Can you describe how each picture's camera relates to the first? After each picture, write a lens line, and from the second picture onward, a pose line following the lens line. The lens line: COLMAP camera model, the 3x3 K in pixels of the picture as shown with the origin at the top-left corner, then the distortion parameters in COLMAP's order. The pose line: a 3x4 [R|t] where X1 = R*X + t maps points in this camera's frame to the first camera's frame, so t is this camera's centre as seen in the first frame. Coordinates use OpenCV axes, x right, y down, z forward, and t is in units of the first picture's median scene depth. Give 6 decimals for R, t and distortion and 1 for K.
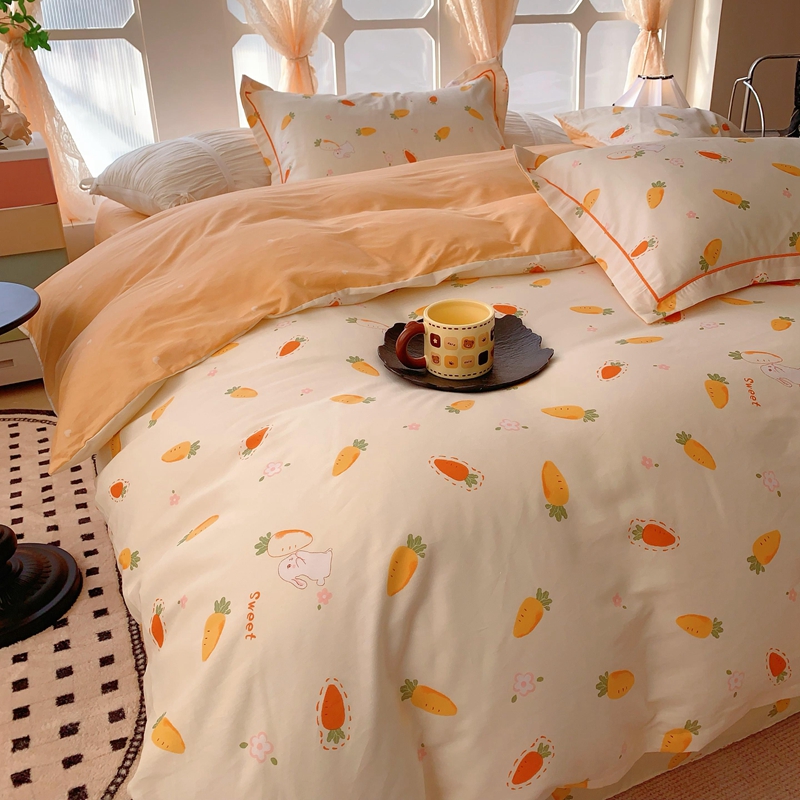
lens RADIAL K [[807.4, 0, 404.1], [0, 807.4, 383.4], [0, 0, 1]] dist [0.082725, -0.152173]
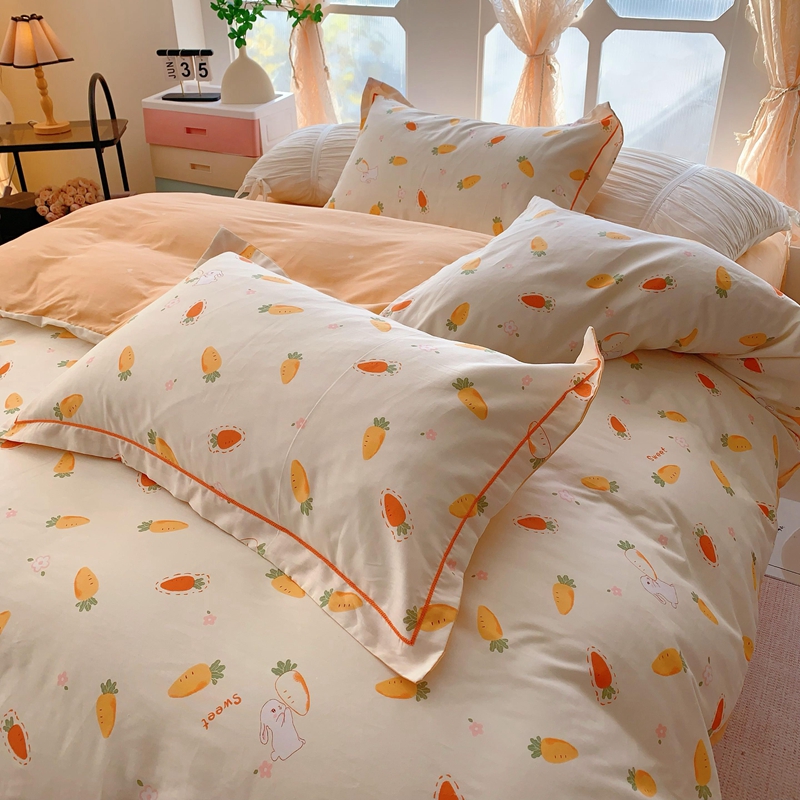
lens RADIAL K [[807.4, 0, 404.1], [0, 807.4, 383.4], [0, 0, 1]] dist [0.082725, -0.152173]
pose [[0.585916, 0.422507, -0.691513, 0.851599], [-0.335211, 0.903263, 0.267860, -0.386511], [0.737791, 0.074859, 0.670866, 0.445762]]
